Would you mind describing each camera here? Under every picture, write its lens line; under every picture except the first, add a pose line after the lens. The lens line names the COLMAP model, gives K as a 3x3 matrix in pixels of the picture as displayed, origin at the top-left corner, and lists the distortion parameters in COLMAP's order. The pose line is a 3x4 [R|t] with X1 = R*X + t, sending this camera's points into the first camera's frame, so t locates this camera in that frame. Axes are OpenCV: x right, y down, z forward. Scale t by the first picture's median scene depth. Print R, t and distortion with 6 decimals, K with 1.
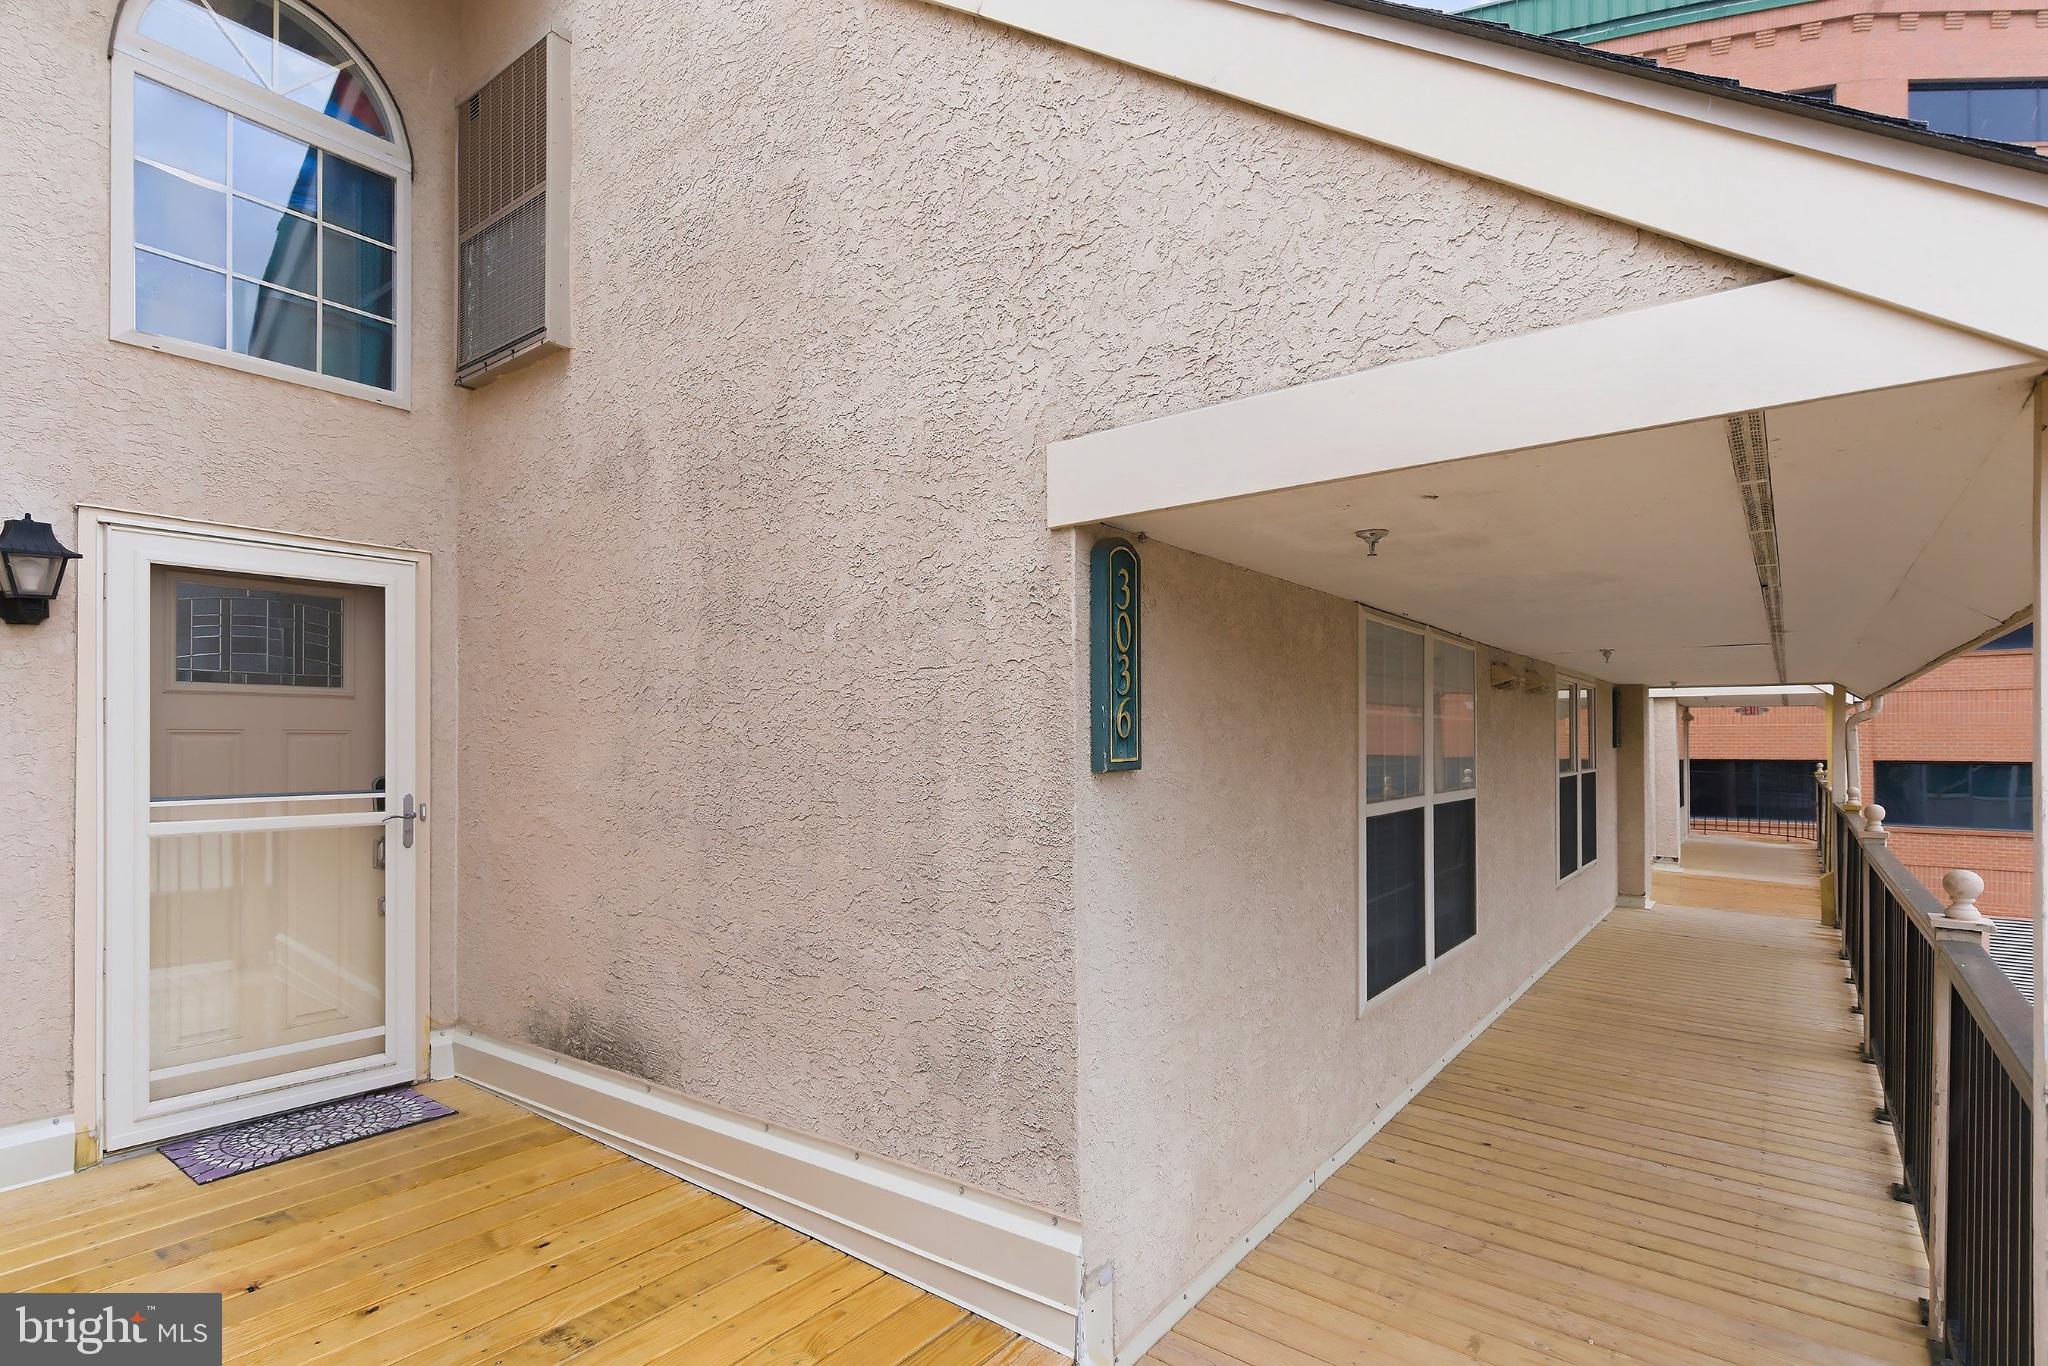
lens RADIAL K [[945.9, 0, 1024.6], [0, 945.9, 663.1], [0, 0, 1]] dist [0.001781, -0.008937]
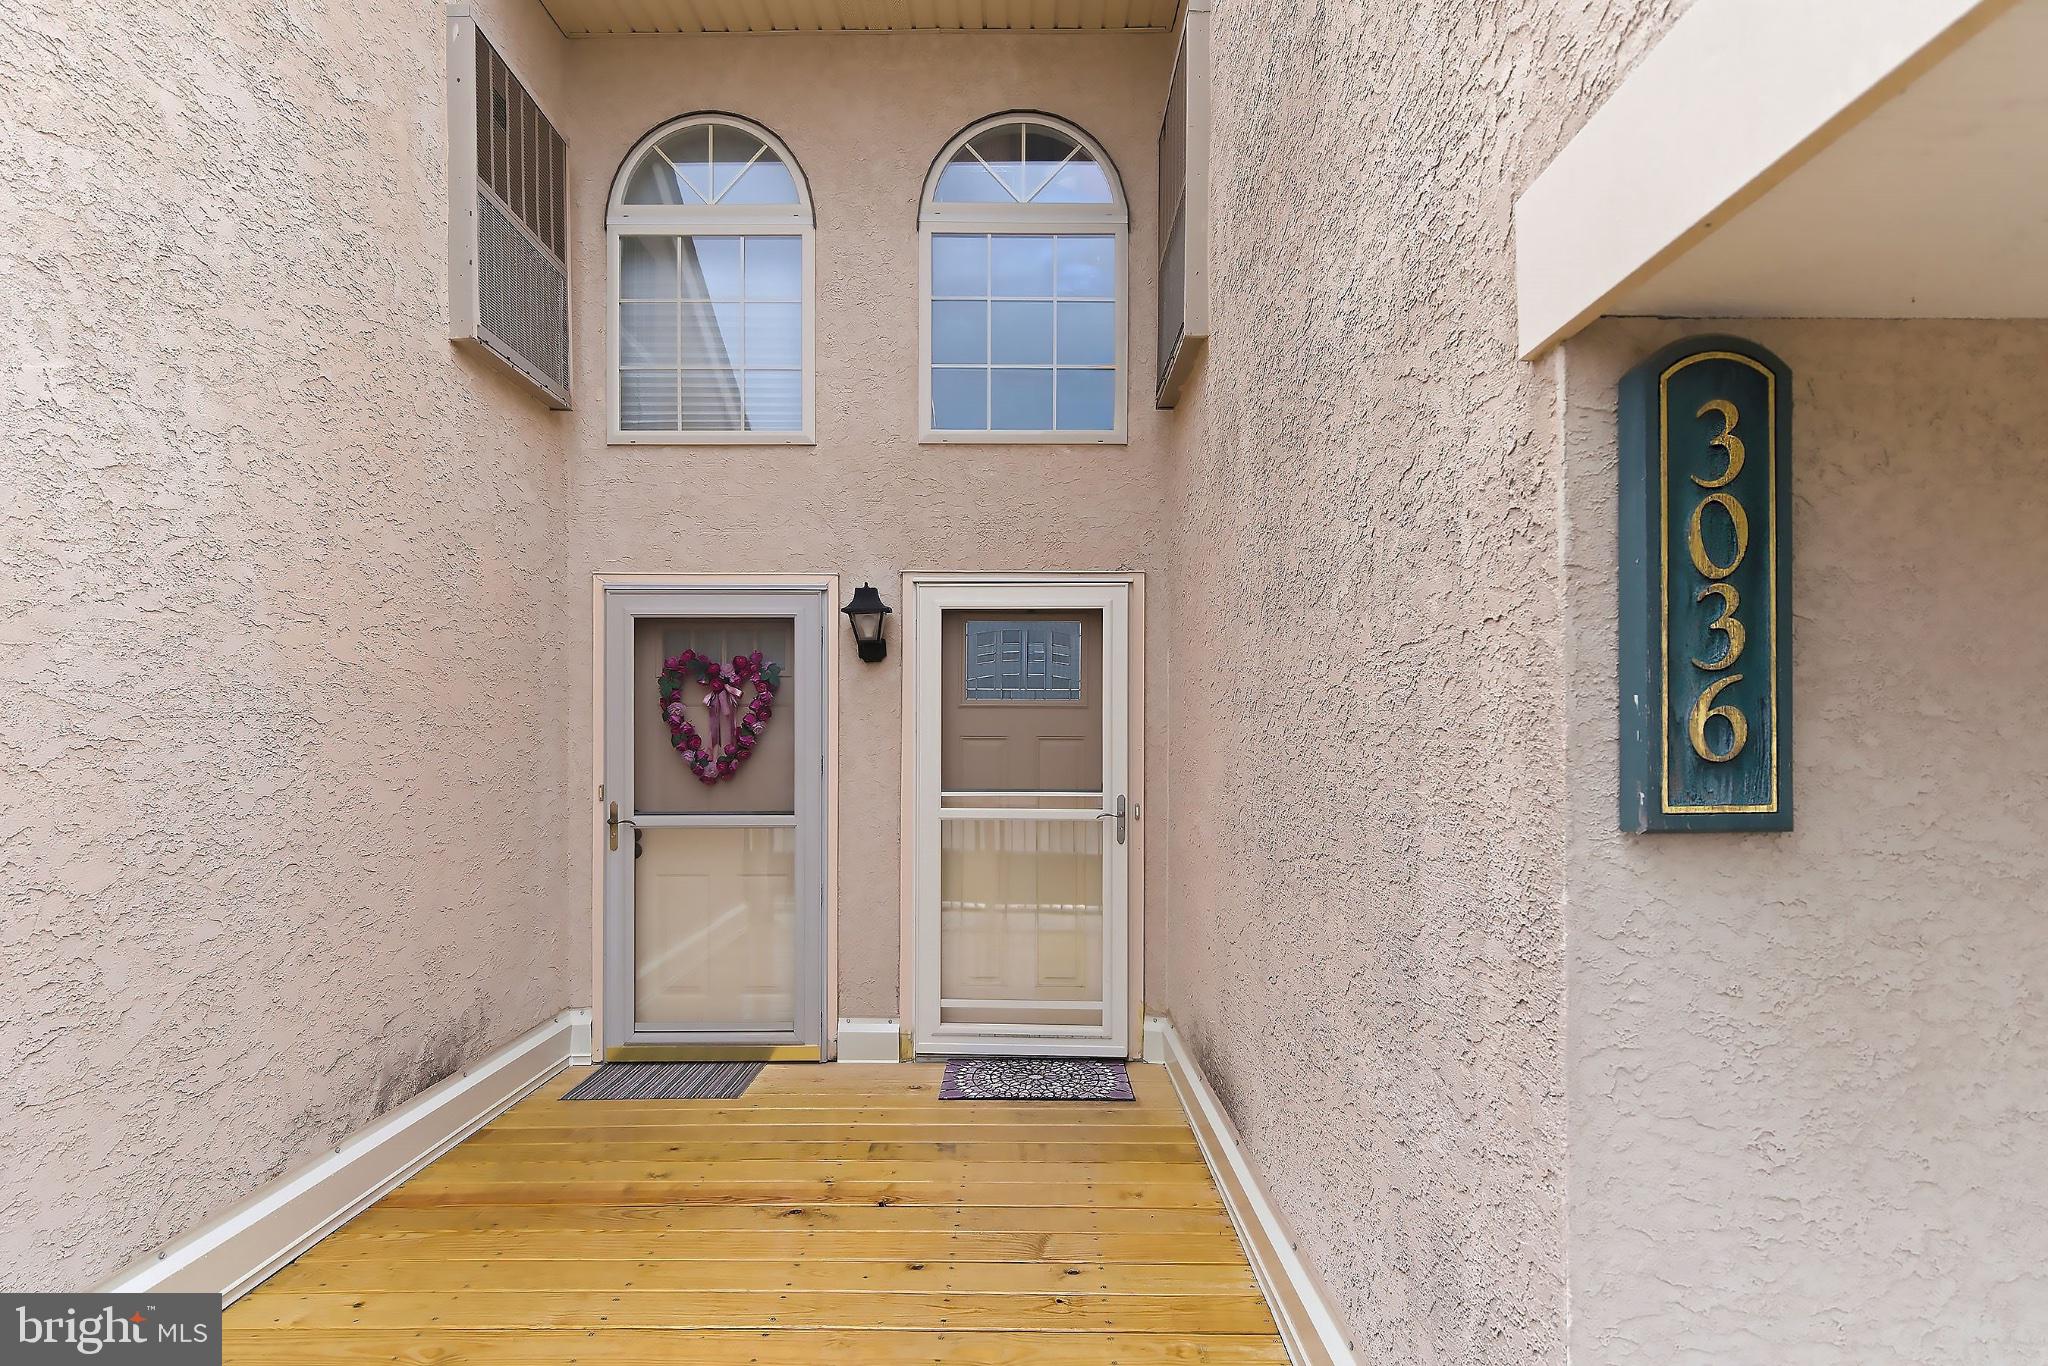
lens RADIAL K [[944.1, 0, 1018.4], [0, 944.1, 708.7], [0, 0, 1]] dist [0.023200, -0.029779]
pose [[0.609860, -0.021743, -0.792211, 0.191207], [0.056974, 0.998240, 0.016462, 0.018307], [0.790458, -0.055175, 0.610026, 0.320871]]
